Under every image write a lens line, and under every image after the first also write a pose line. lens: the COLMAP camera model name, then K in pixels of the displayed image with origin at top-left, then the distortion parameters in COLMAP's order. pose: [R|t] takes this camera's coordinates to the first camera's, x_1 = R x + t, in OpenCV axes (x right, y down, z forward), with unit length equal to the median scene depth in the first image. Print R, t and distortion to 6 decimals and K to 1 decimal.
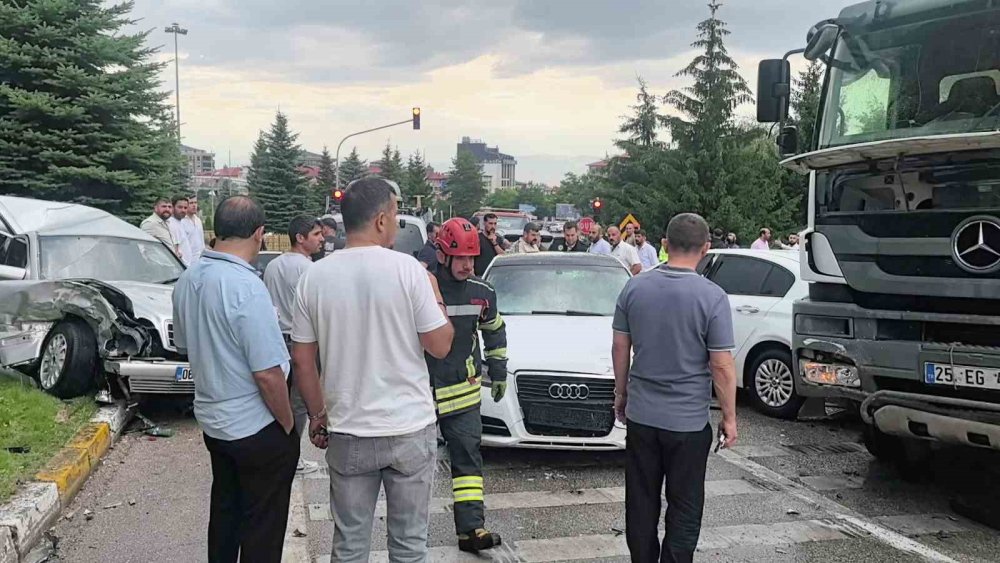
lens RADIAL K [[843.3, 0, 500.0], [0, 843.3, 281.5], [0, 0, 1]] dist [-0.008655, 0.042027]
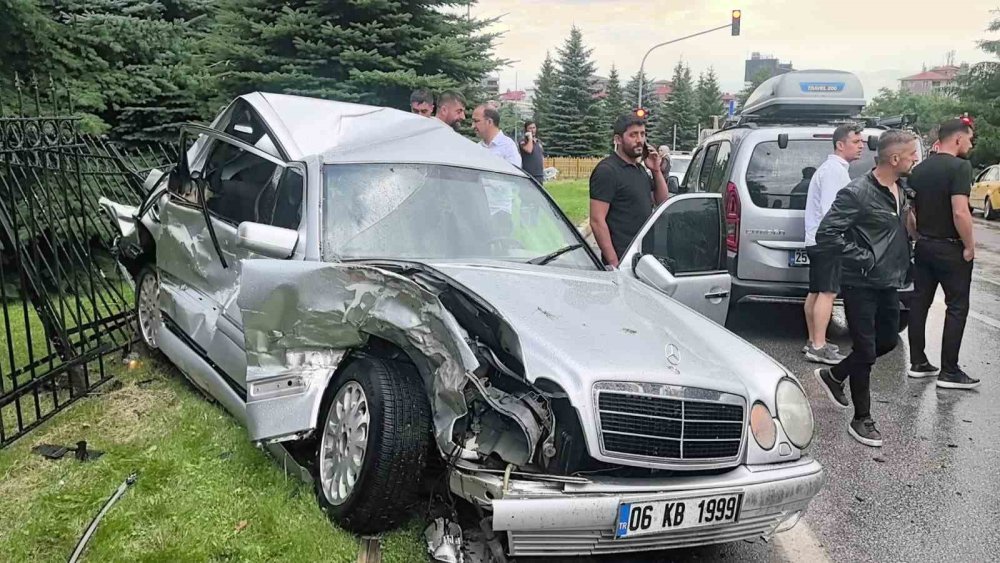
lens RADIAL K [[843.3, 0, 500.0], [0, 843.3, 281.5], [0, 0, 1]] dist [-0.008655, 0.042027]
pose [[0.948829, 0.049850, -0.311830, -0.149983], [-0.021658, 0.995409, 0.093227, -0.017939], [0.315045, -0.081703, 0.945553, 0.290575]]
